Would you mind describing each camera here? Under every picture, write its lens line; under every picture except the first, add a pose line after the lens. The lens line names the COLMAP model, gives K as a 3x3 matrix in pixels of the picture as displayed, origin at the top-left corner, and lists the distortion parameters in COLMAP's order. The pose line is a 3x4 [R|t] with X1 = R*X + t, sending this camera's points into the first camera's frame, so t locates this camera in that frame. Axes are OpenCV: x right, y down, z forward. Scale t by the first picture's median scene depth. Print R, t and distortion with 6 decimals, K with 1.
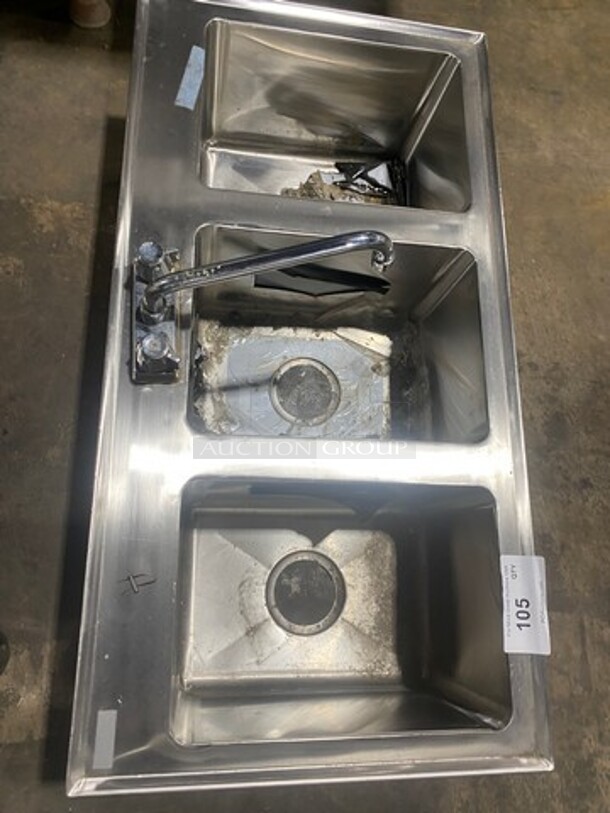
lens RADIAL K [[617.4, 0, 305.0], [0, 617.4, 406.5], [0, 0, 1]] dist [0.006620, 0.006970]
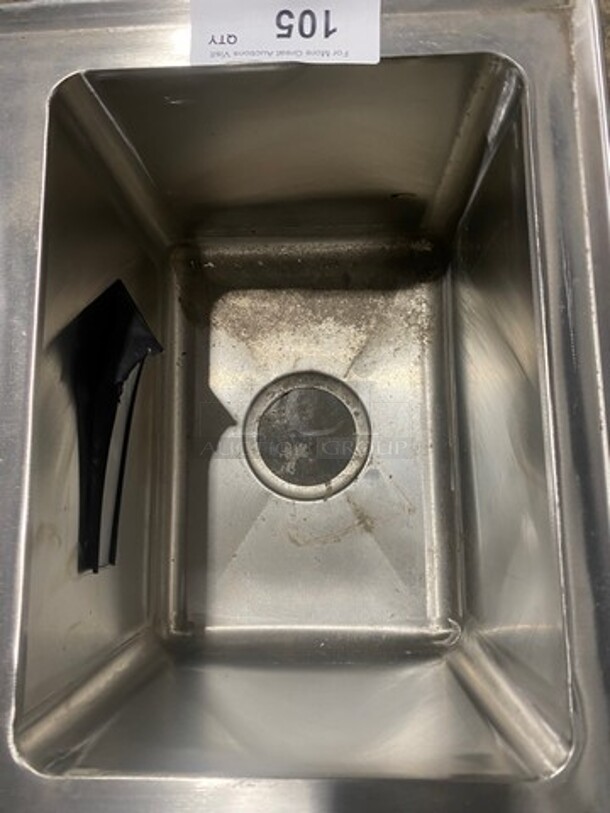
lens RADIAL K [[610.8, 0, 305.0], [0, 610.8, 406.5], [0, 0, 1]] dist [0.004213, -0.004301]
pose [[-0.022802, -0.999433, -0.024770, 0.046365], [0.978027, -0.027436, 0.206663, 0.174378], [-0.207226, -0.019513, 0.978099, 0.399023]]
